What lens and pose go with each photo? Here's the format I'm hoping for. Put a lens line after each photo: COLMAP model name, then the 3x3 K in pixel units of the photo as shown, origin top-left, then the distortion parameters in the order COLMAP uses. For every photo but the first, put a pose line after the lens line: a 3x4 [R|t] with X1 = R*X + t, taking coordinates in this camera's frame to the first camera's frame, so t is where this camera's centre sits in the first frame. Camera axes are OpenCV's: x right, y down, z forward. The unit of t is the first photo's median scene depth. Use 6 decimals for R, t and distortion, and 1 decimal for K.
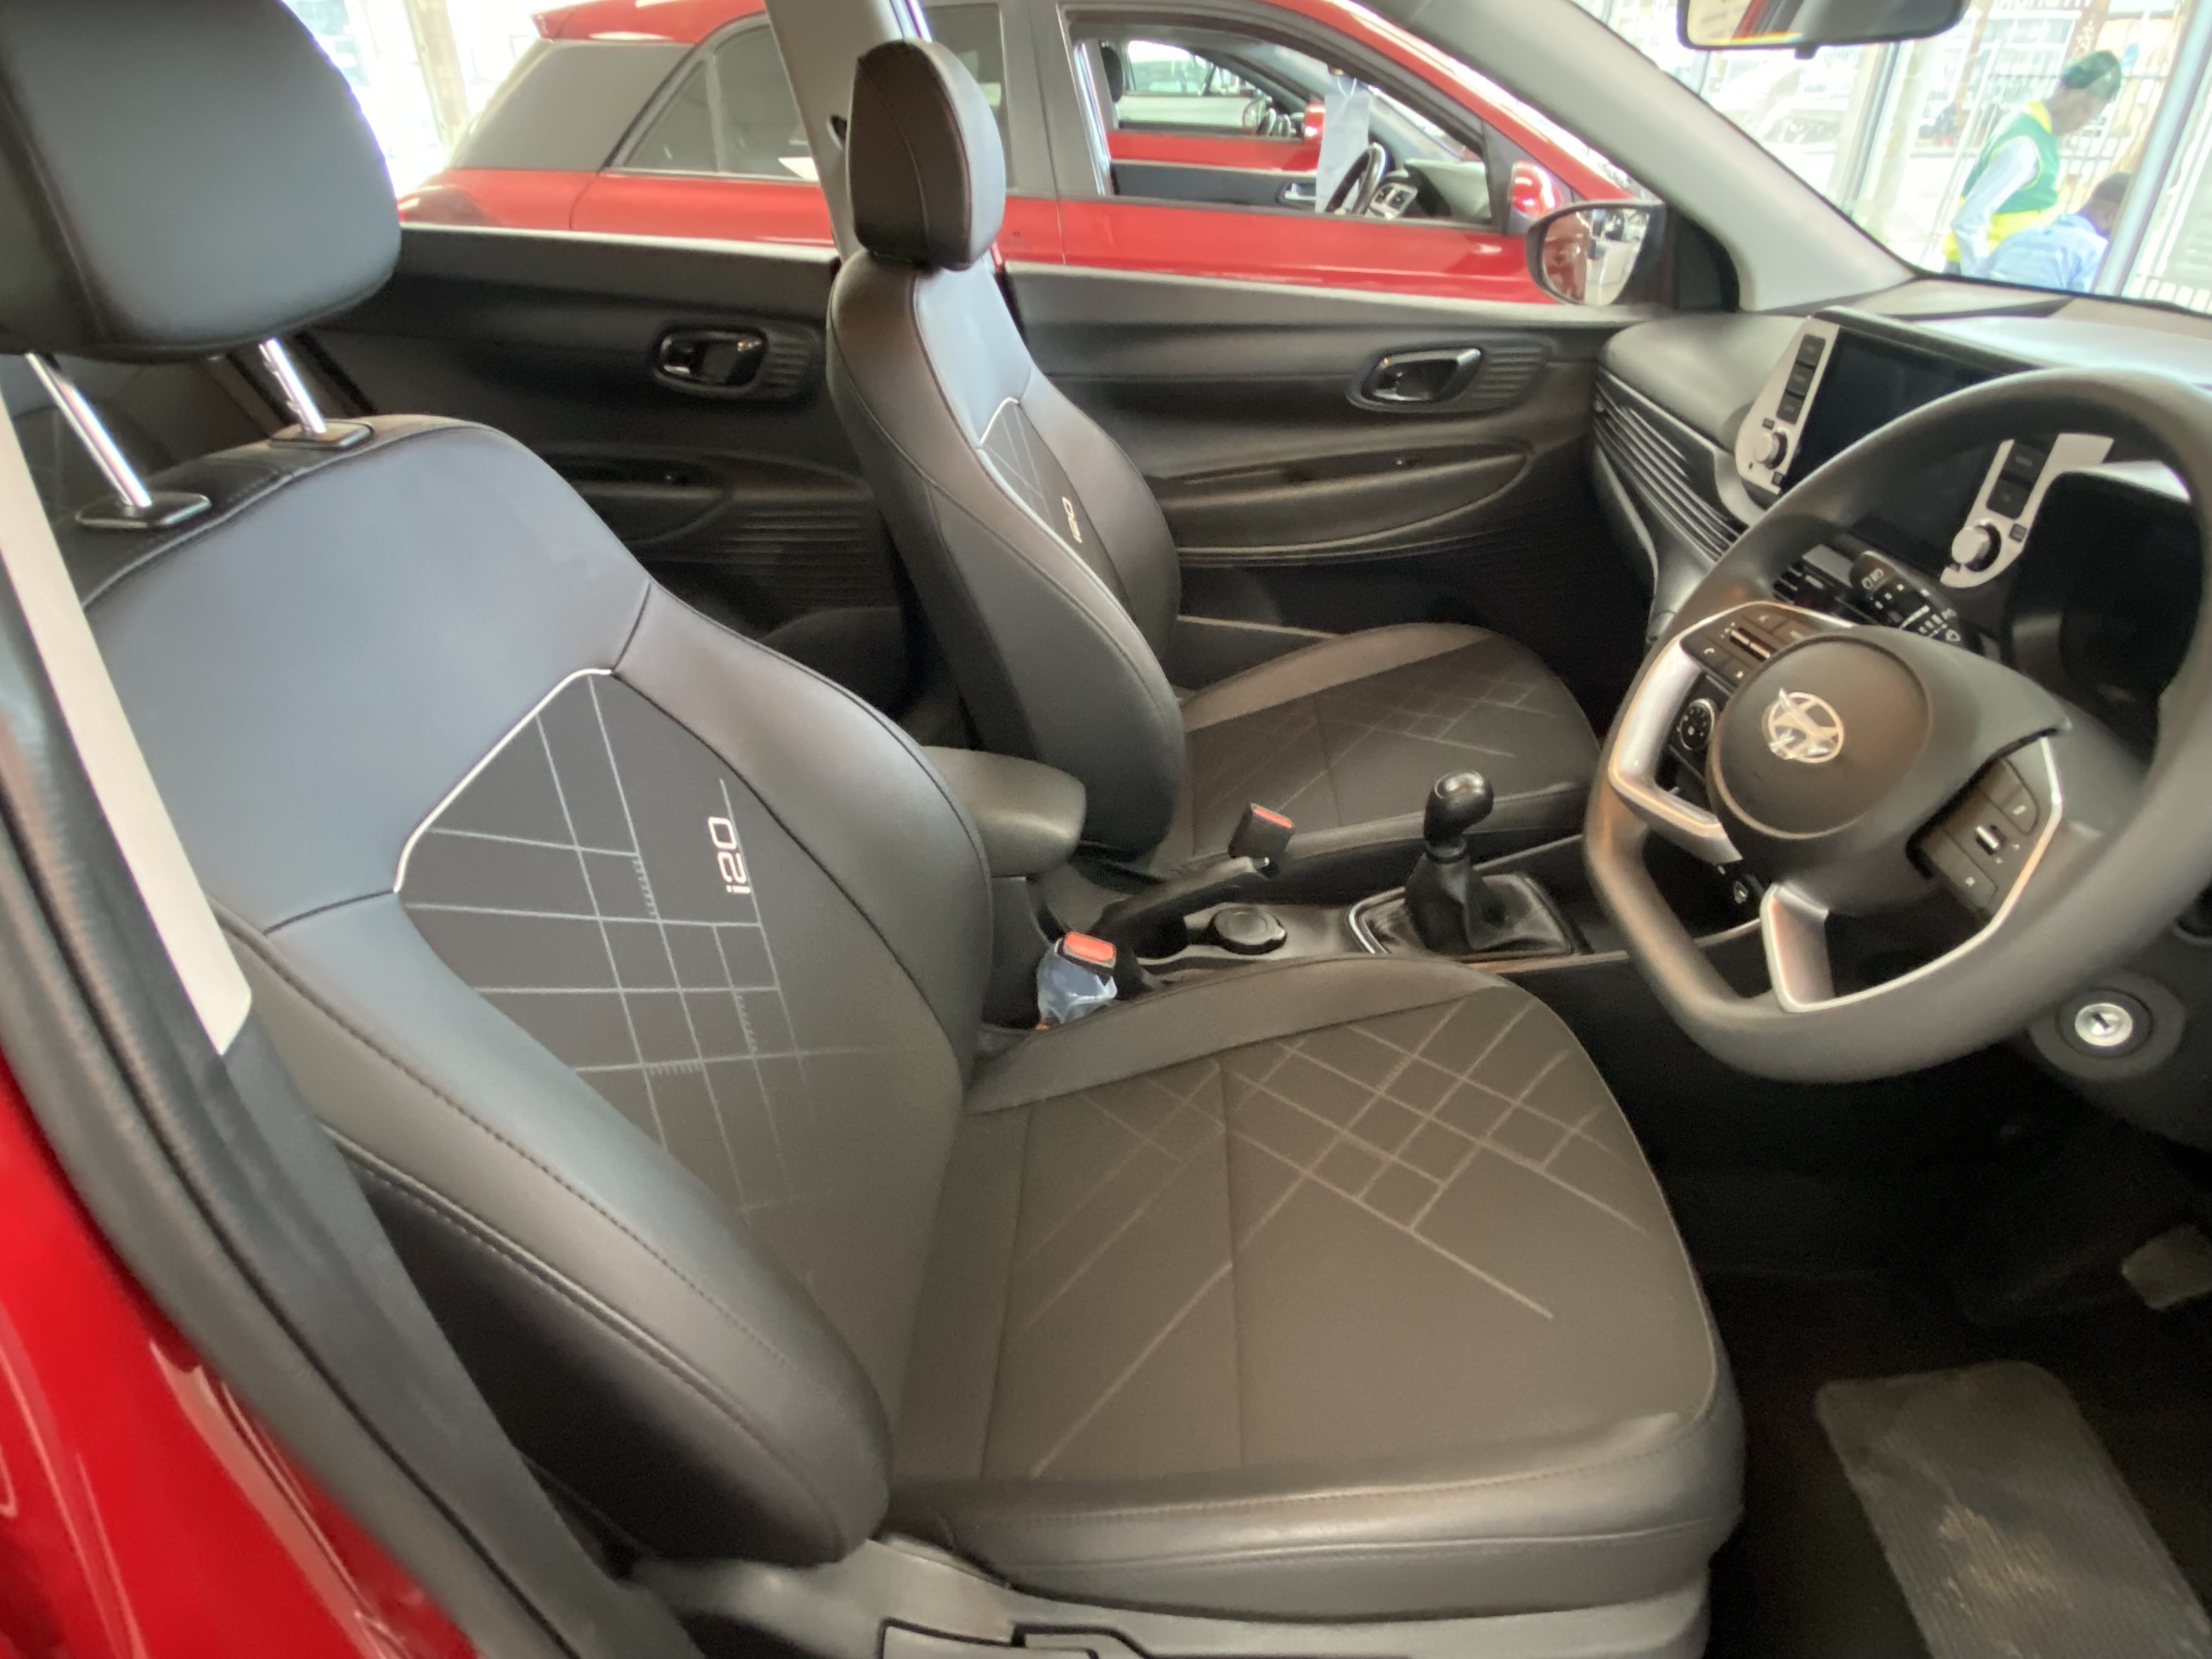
lens RADIAL K [[1145.5, 0, 1062.7], [0, 1145.5, 861.9], [0, 0, 1]] dist [0.002246, -0.046561]
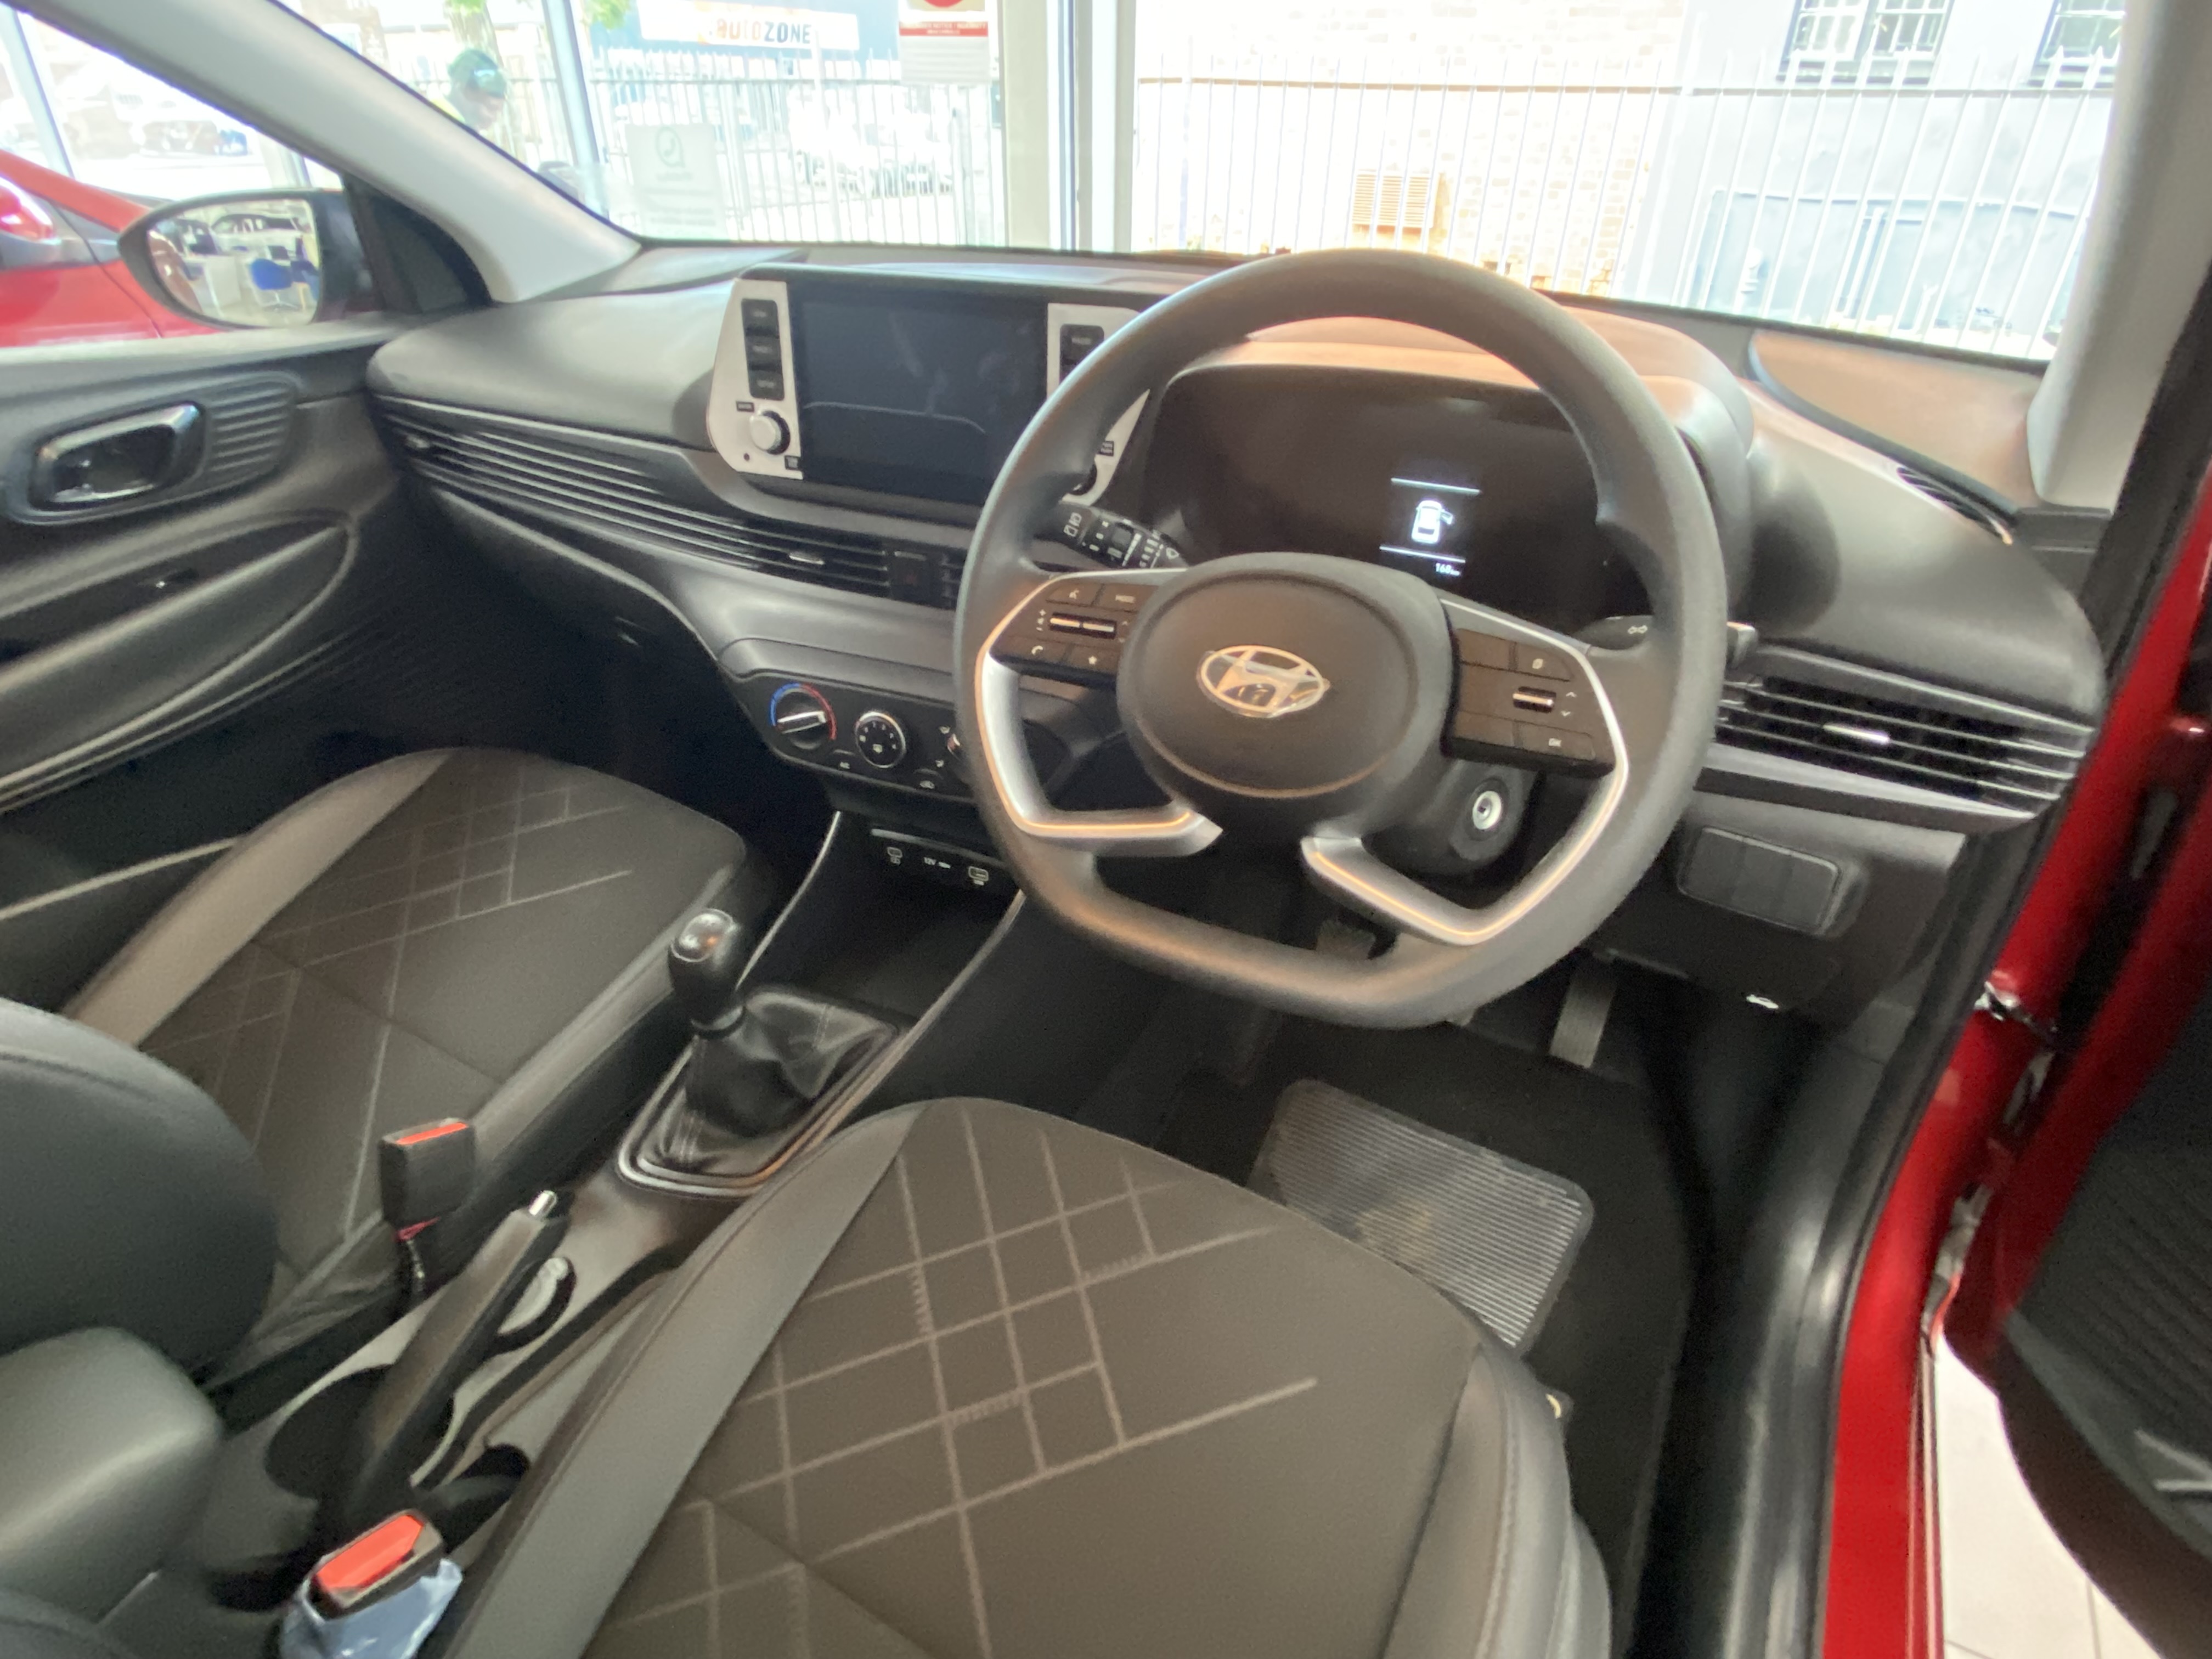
lens RADIAL K [[1159.2, 0, 1136.9], [0, 1159.2, 829.1], [0, 0, 1]] dist [0.040100, -0.051680]
pose [[0.412656, -0.442235, 0.796331, -0.113705], [0.482121, 0.847780, 0.220973, -0.165941], [-0.772835, 0.292742, 0.563052, 0.358580]]
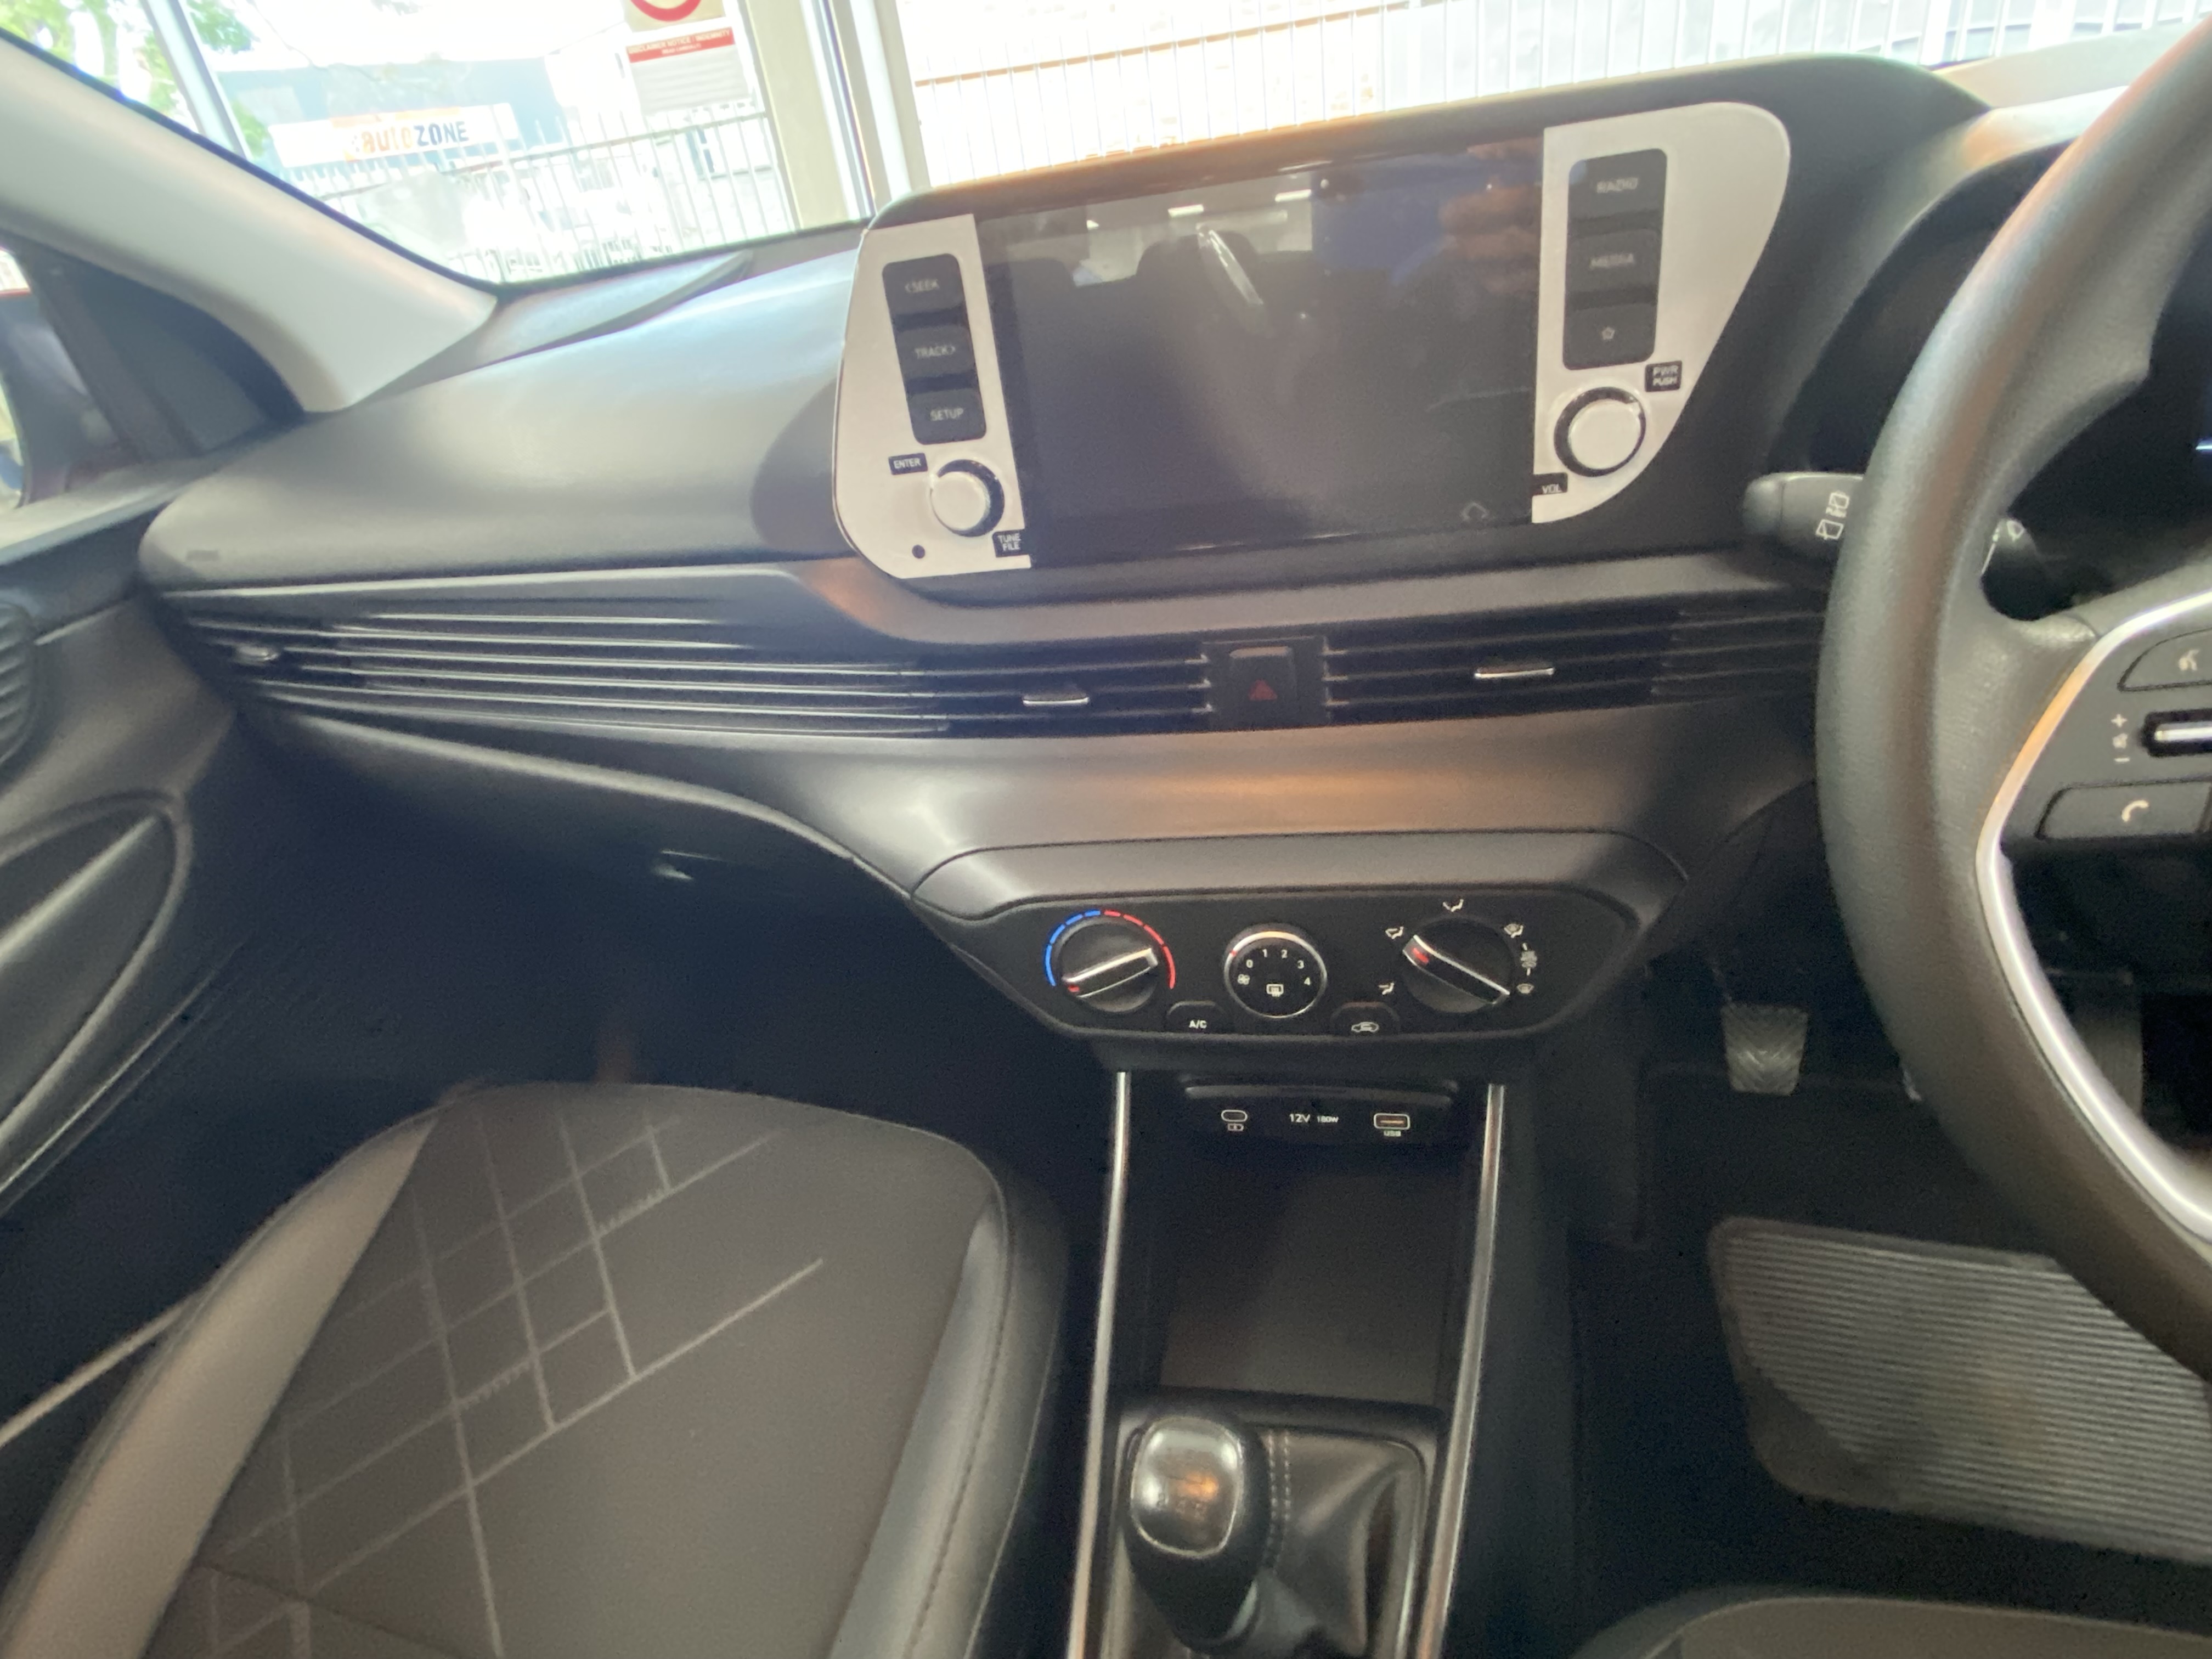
lens RADIAL K [[1154.1, 0, 1106.0], [0, 1154.1, 829.5], [0, 0, 1]] dist [0.050452, -0.048958]
pose [[0.209062, -0.510896, 0.833834, 0.141926], [0.650334, 0.709429, 0.271618, -0.359759], [-0.730314, 0.485485, 0.480568, 0.780682]]
